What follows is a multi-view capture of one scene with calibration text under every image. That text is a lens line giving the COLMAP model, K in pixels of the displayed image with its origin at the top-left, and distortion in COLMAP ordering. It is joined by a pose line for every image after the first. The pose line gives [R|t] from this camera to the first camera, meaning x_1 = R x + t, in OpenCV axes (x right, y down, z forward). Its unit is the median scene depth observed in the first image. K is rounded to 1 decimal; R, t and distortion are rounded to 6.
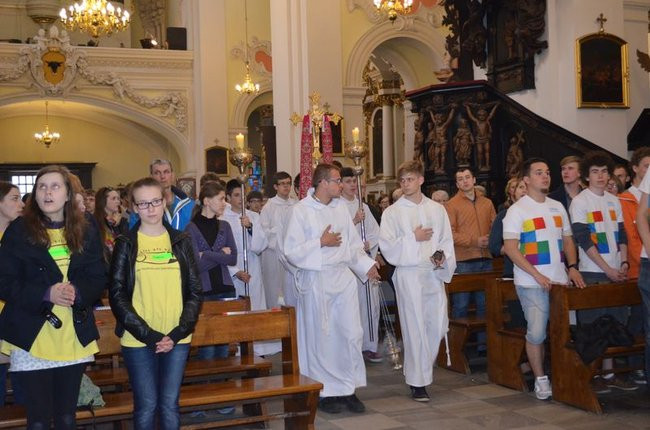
lens RADIAL K [[815.5, 0, 325.0], [0, 815.5, 215.0], [0, 0, 1]] dist [-0.032316, -0.009783]
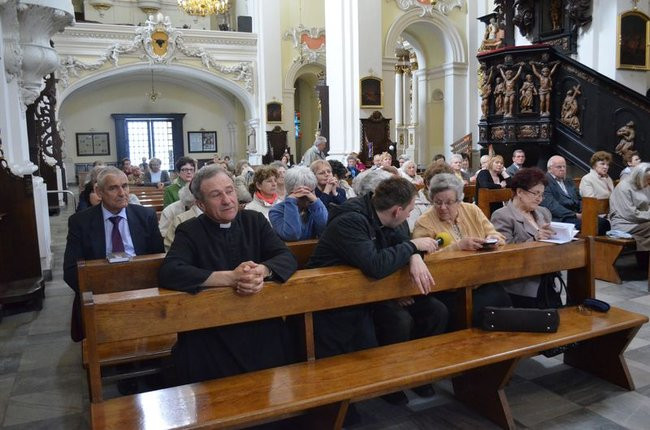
lens RADIAL K [[521.1, 0, 325.0], [0, 521.1, 215.0], [0, 0, 1]] dist [-0.071667, 0.000572]
pose [[0.999502, 0.005119, 0.031149, -0.175674], [-0.008794, 0.992856, 0.118998, 0.007831], [-0.030318, -0.119213, 0.992406, 0.184851]]
